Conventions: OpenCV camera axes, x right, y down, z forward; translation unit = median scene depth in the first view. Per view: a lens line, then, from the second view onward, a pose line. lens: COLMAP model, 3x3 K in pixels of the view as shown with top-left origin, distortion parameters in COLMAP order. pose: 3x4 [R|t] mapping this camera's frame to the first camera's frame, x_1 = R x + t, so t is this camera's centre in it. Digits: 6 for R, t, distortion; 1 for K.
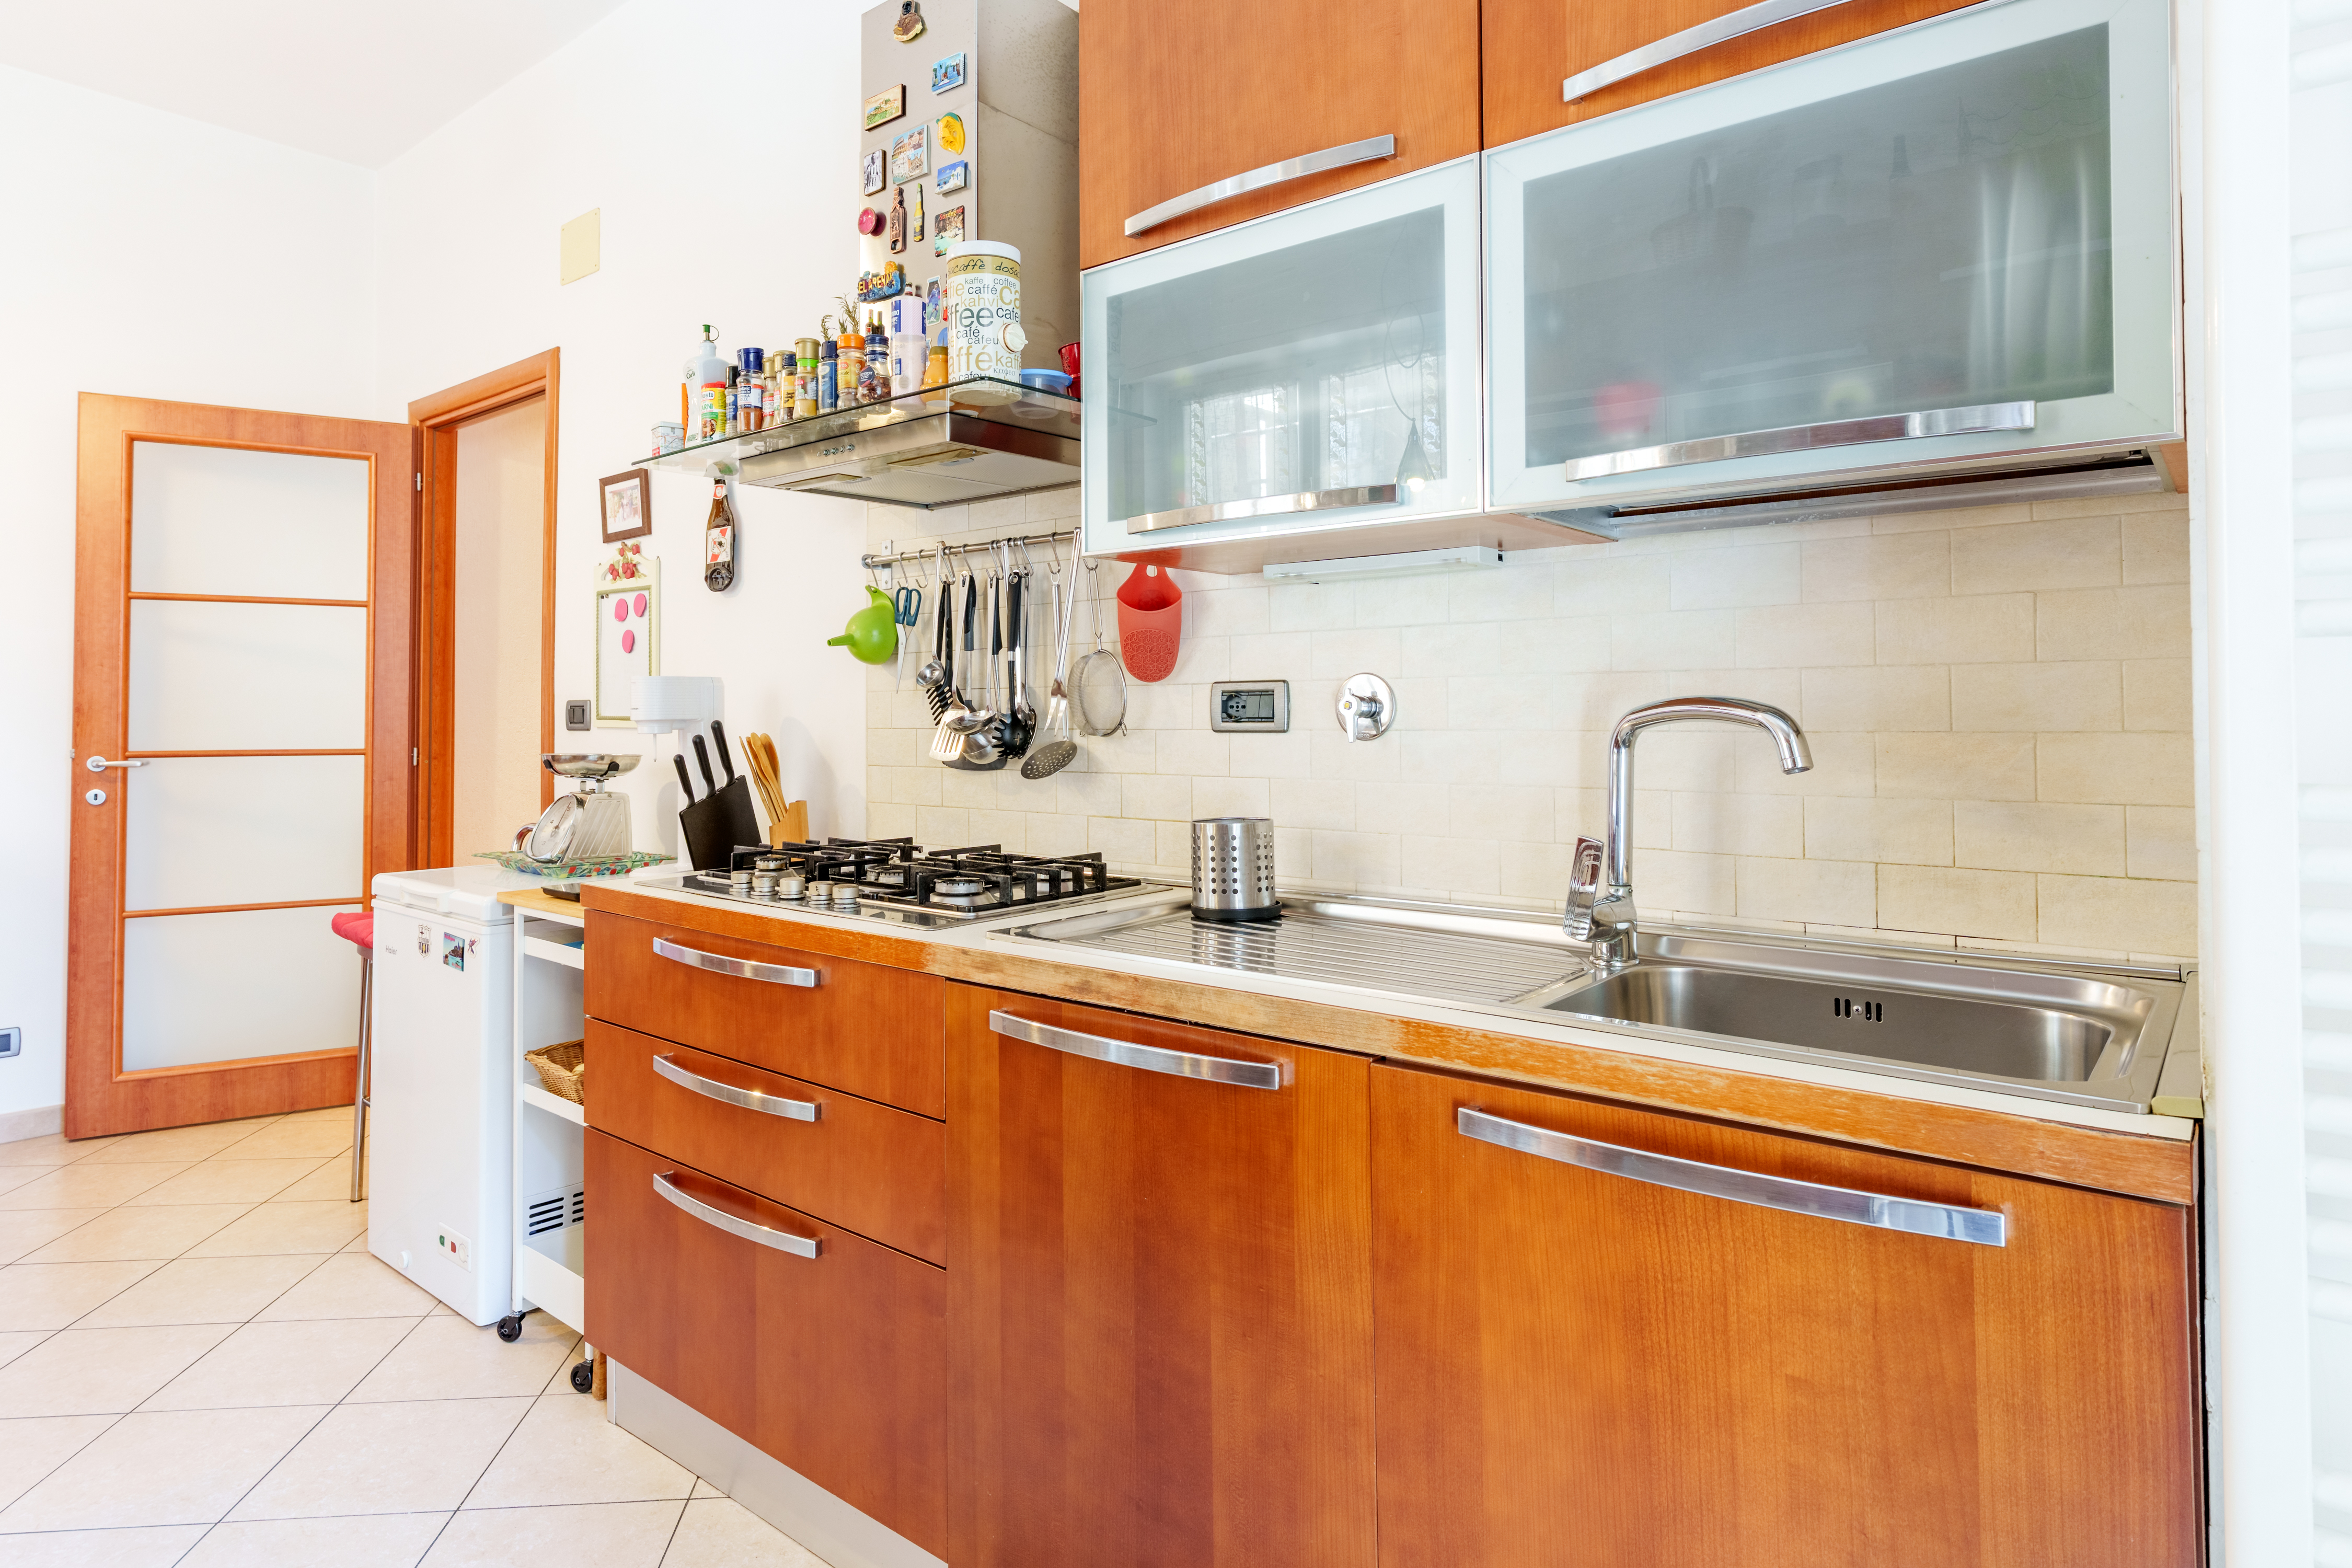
lens RADIAL K [[1342.4, 0, 1177.2], [0, 1342.4, 692.2], [0, 0, 1]] dist [-0.005362, 0.000432]
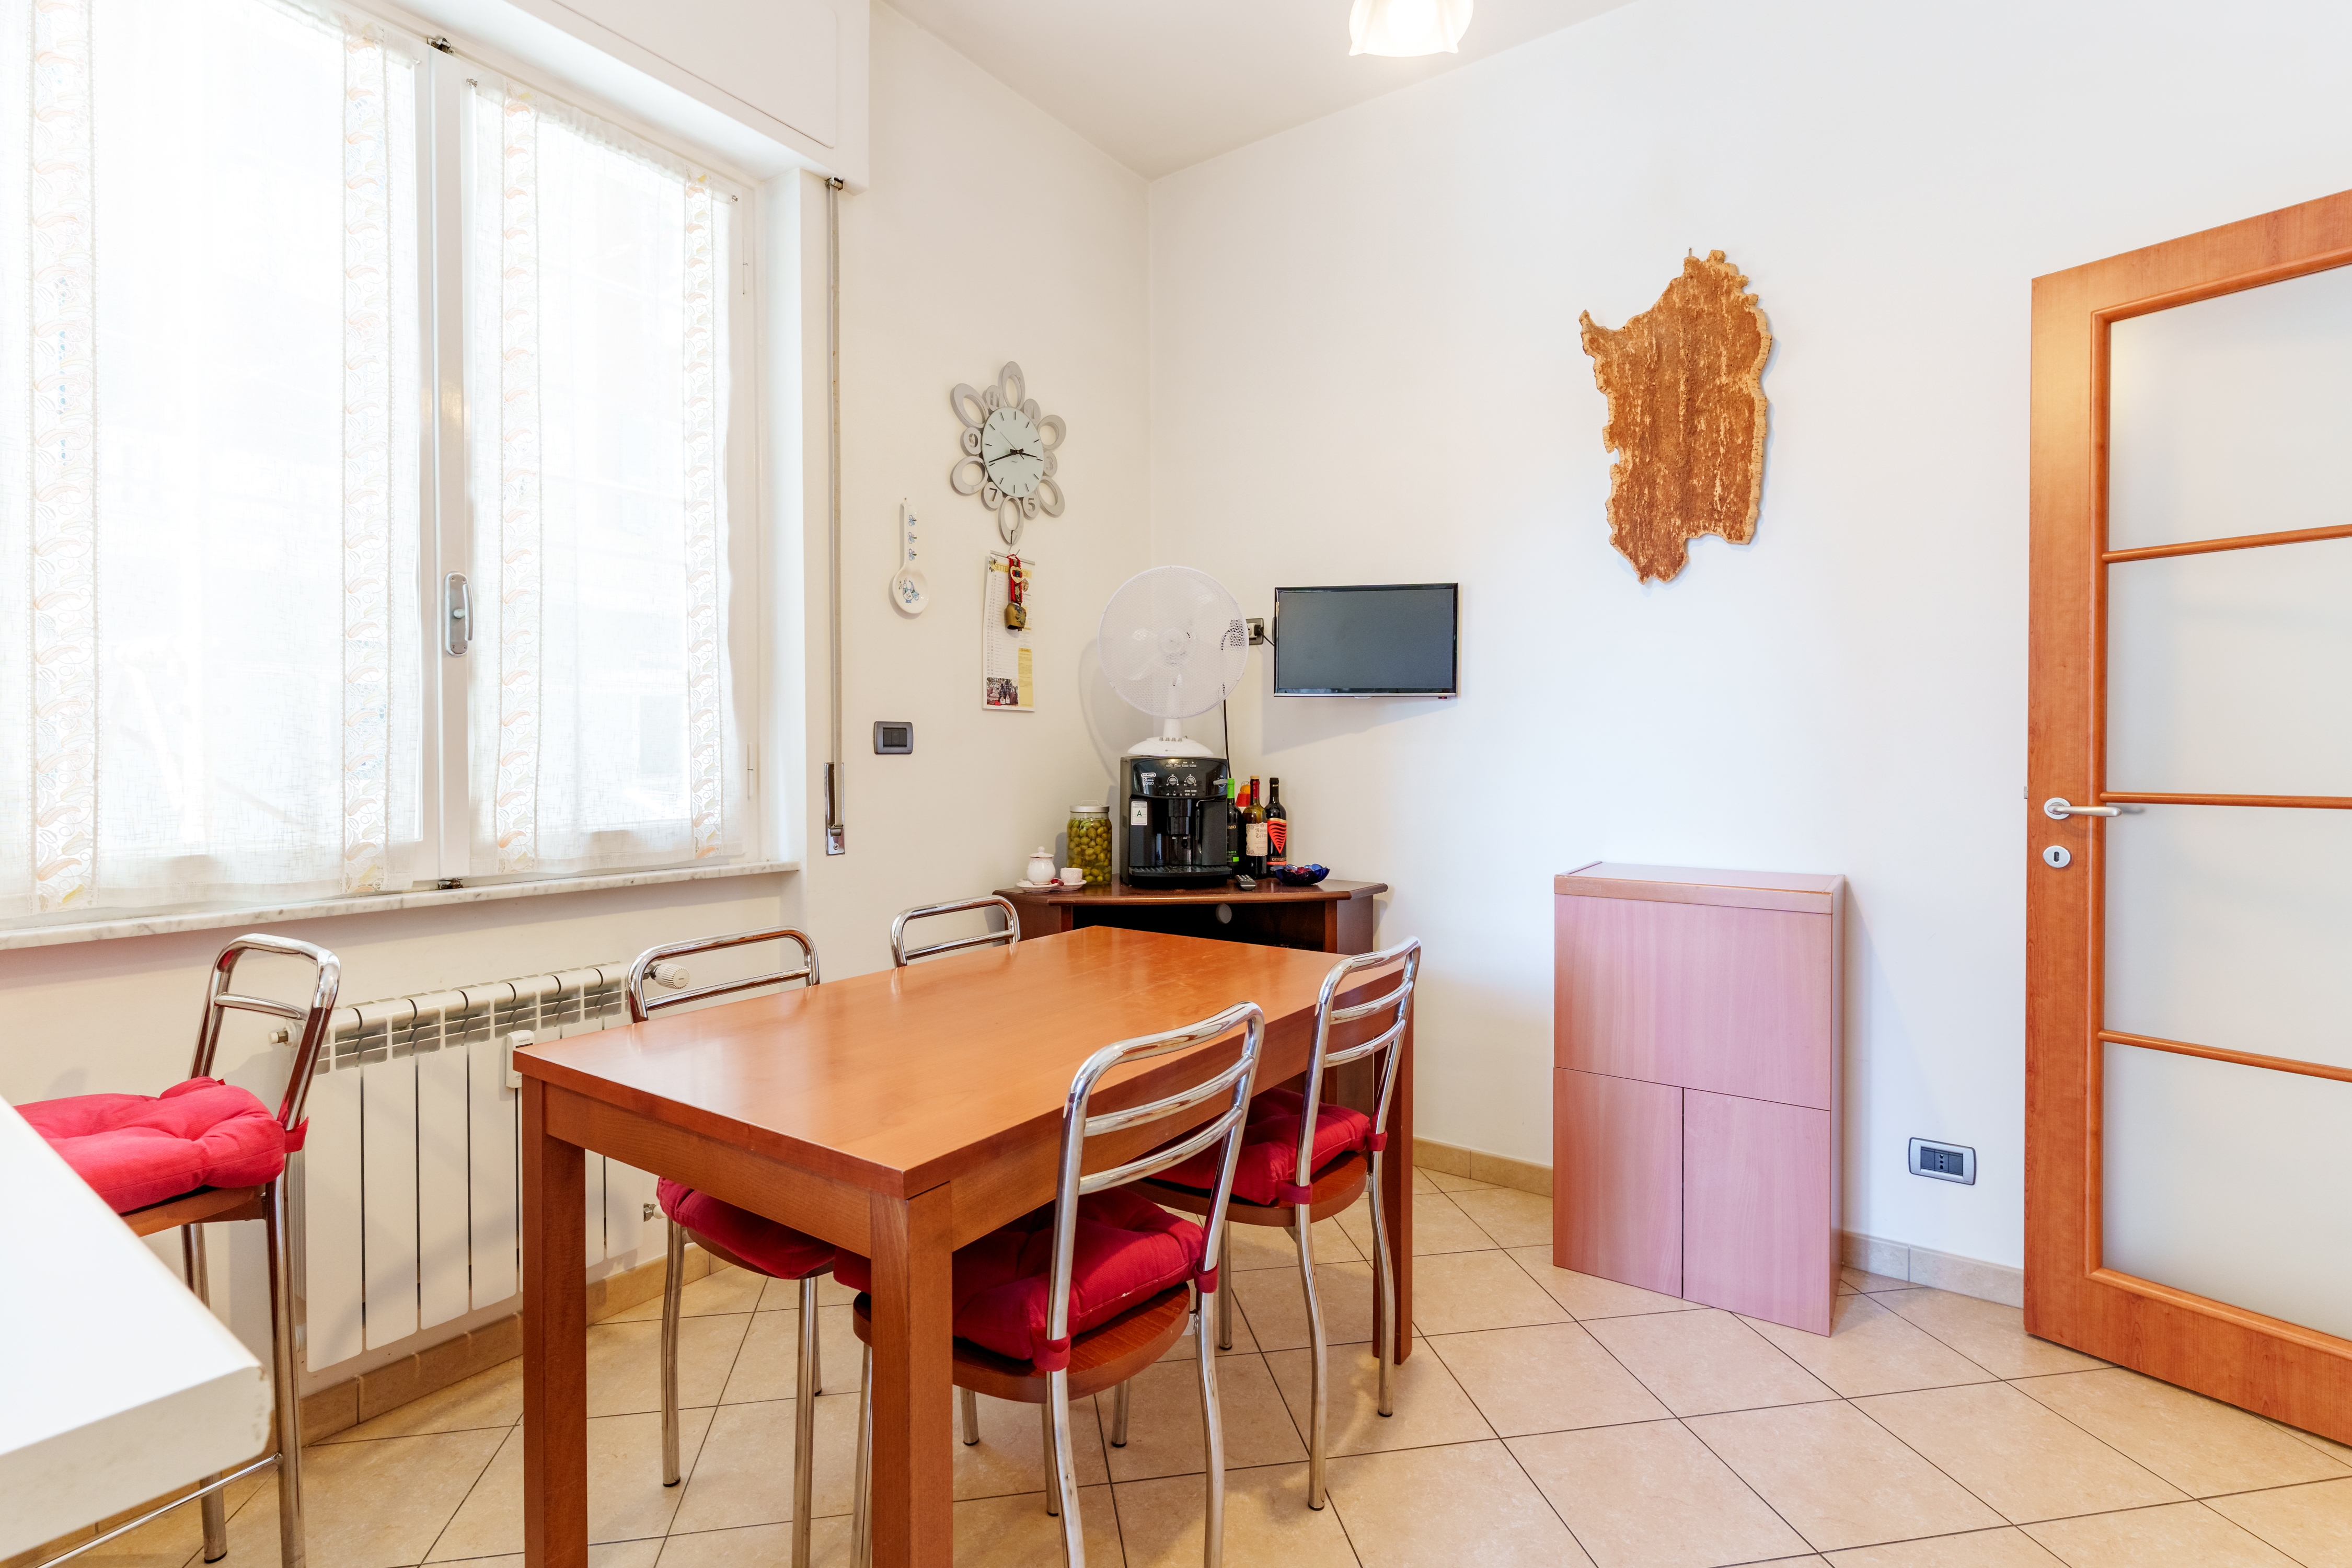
lens RADIAL K [[1132.3, 0, 1176.3], [0, 1132.3, 757.3], [0, 0, 1]] dist [0.000294, 0.000092]
pose [[0.073347, 0.009120, -0.997265, -0.392850], [0.020908, 0.999724, 0.010680, 0.017121], [0.997087, -0.021634, 0.073136, 0.766316]]
